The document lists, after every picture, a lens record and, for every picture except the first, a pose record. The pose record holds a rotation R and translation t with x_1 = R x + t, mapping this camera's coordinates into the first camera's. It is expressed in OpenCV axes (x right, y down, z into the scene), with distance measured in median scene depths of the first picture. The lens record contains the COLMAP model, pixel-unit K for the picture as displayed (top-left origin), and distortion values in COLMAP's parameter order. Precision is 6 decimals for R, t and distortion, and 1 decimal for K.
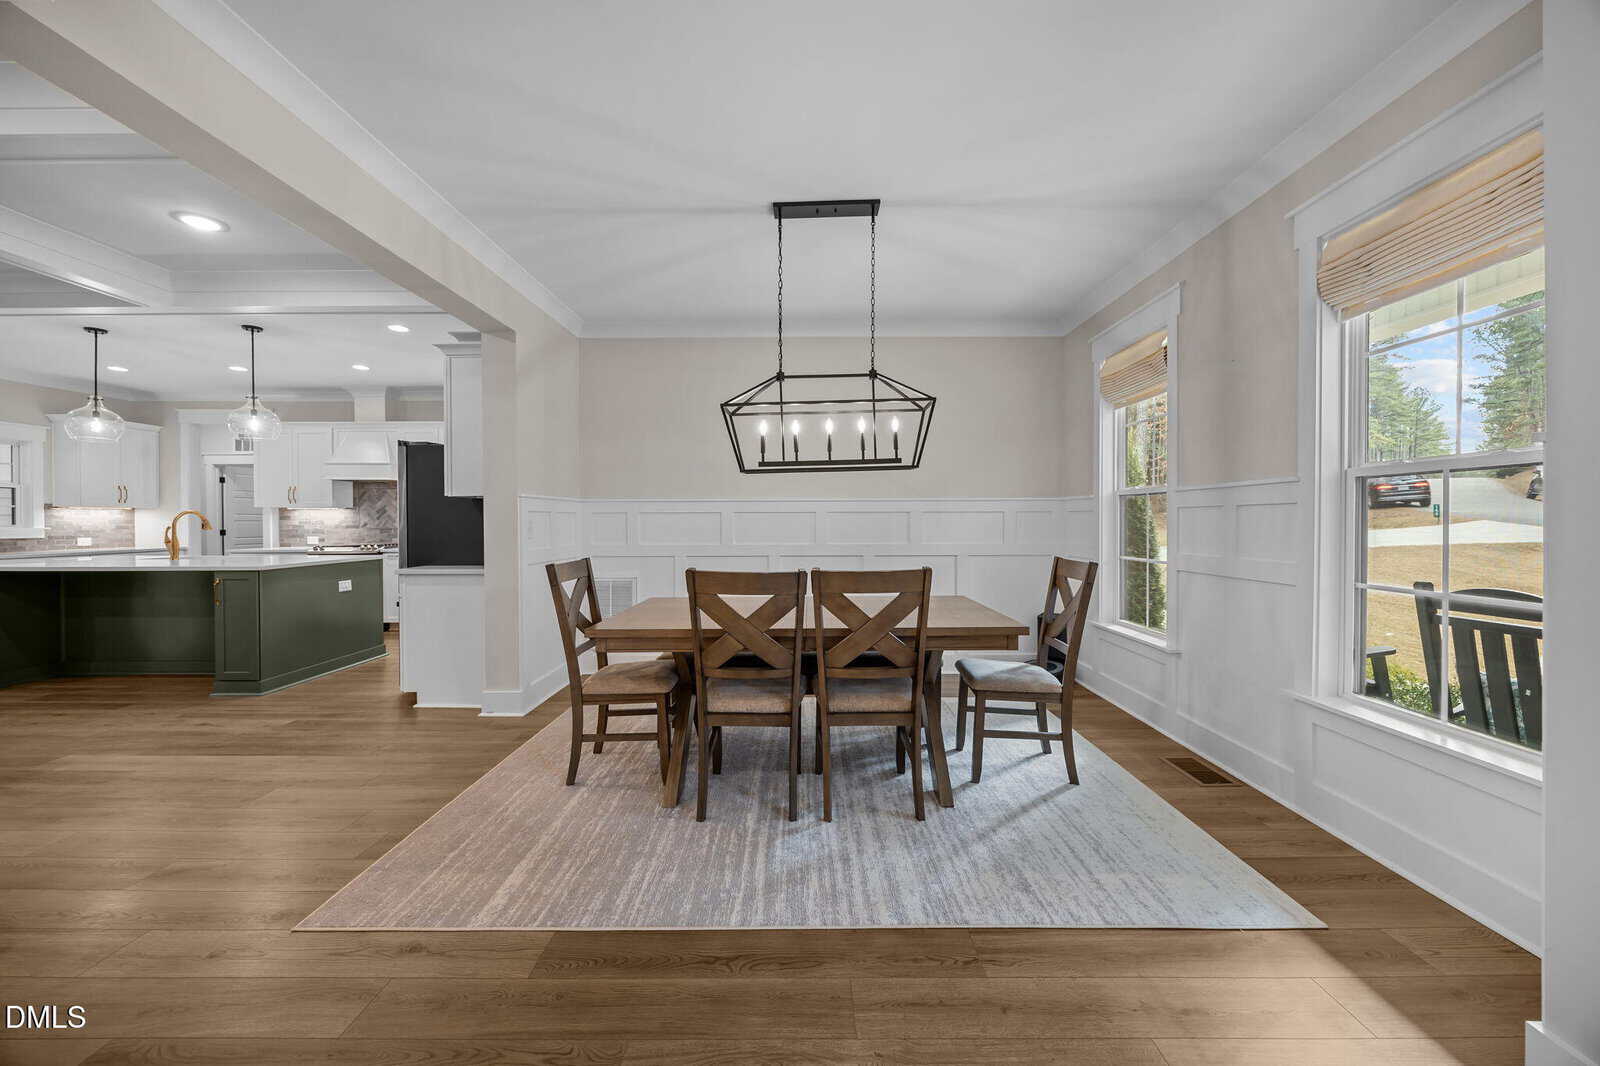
lens RADIAL K [[607.3, 0, 807.1], [0, 607.3, 527.6], [0, 0, 1]] dist [-0.004229, -0.000215]
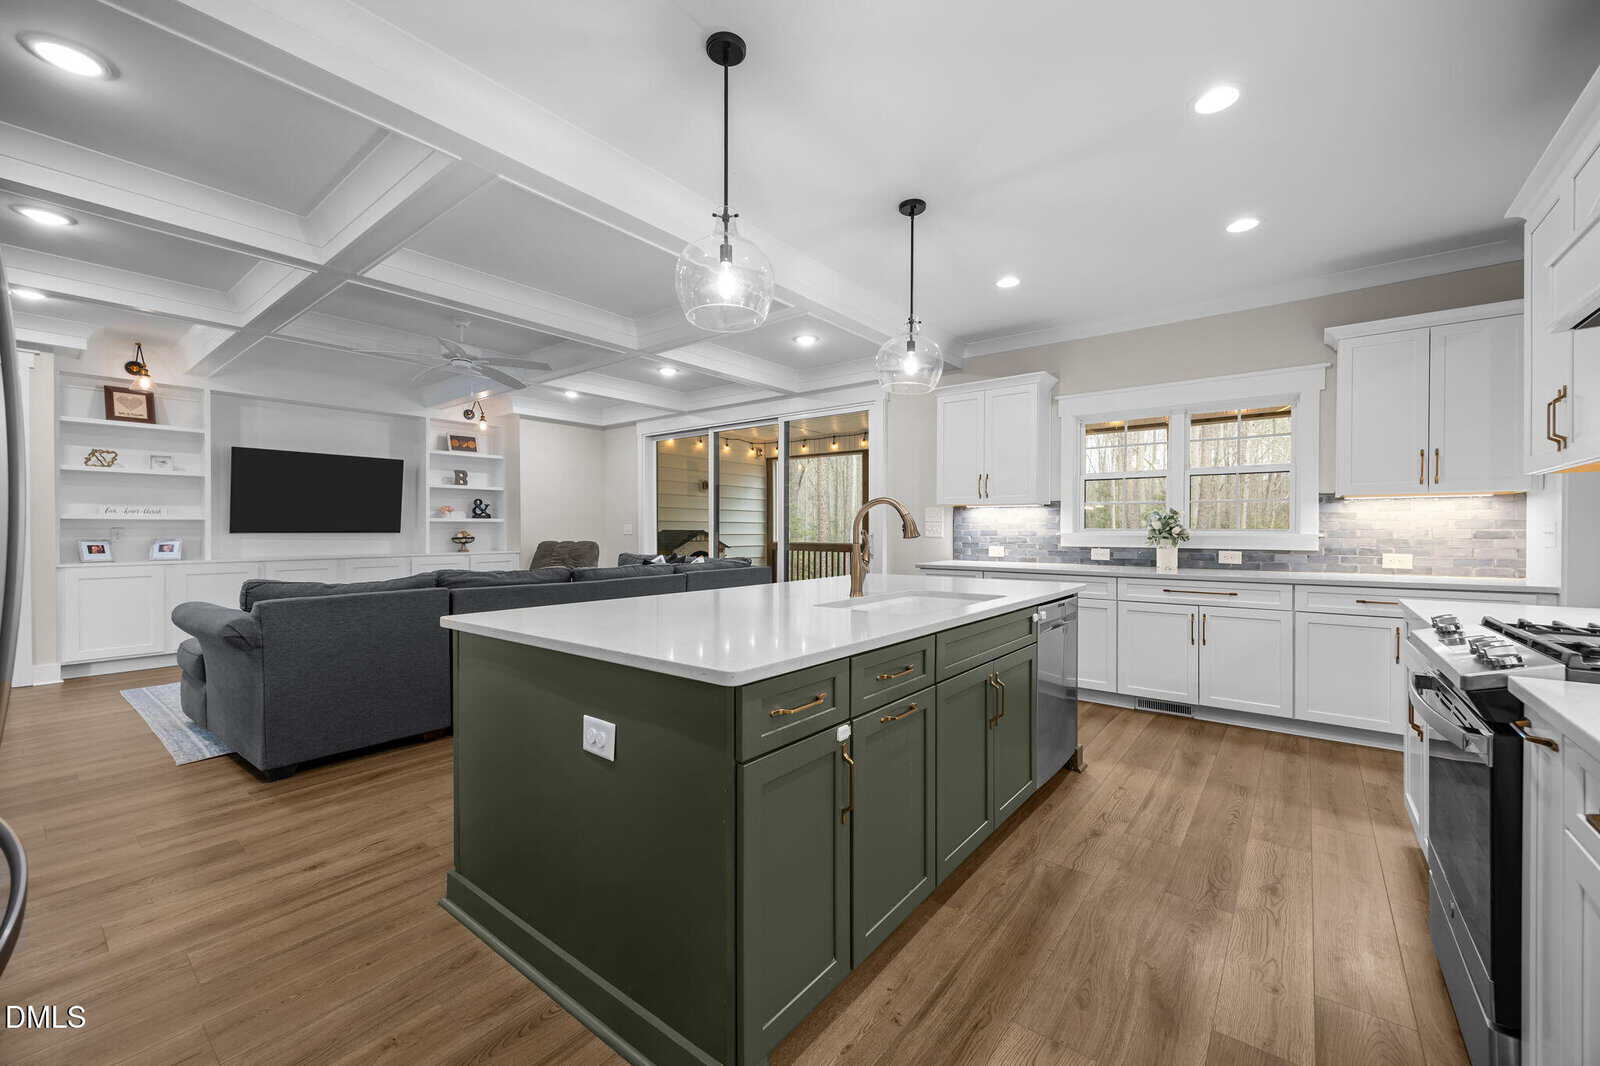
lens RADIAL K [[636.3, 0, 807.0], [0, 636.3, 529.9], [0, 0, 1]] dist [0.007407, -0.000132]
pose [[-0.617237, 0.002660, -0.786772, -0.403659], [-0.007956, 0.999922, 0.009622, -0.005067], [0.786737, 0.012198, -0.617168, 0.876194]]
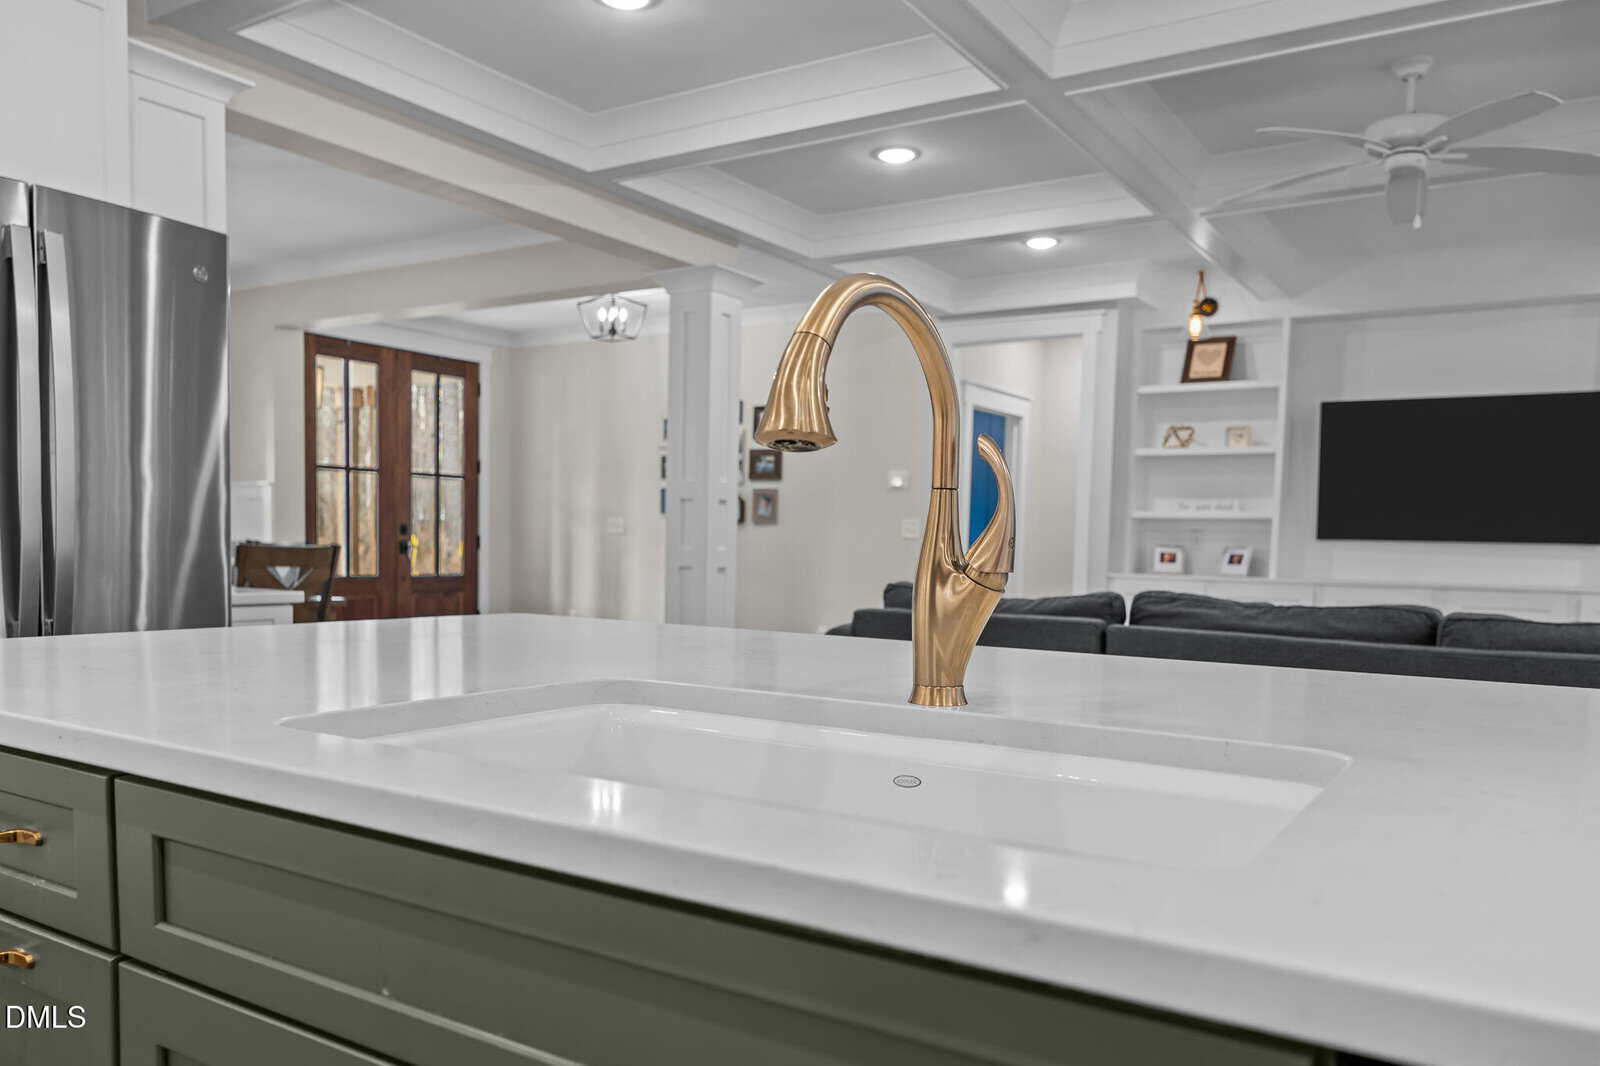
lens RADIAL K [[1183.5, 0, 803.7], [0, 1183.5, 594.6], [0, 0, 1]] dist [0.000336, -0.077486]
pose [[-0.843916, -0.038646, 0.535082, -0.770928], [-0.012084, 0.998518, 0.053058, 0.012353], [-0.536340, 0.038311, -0.843132, 0.819952]]
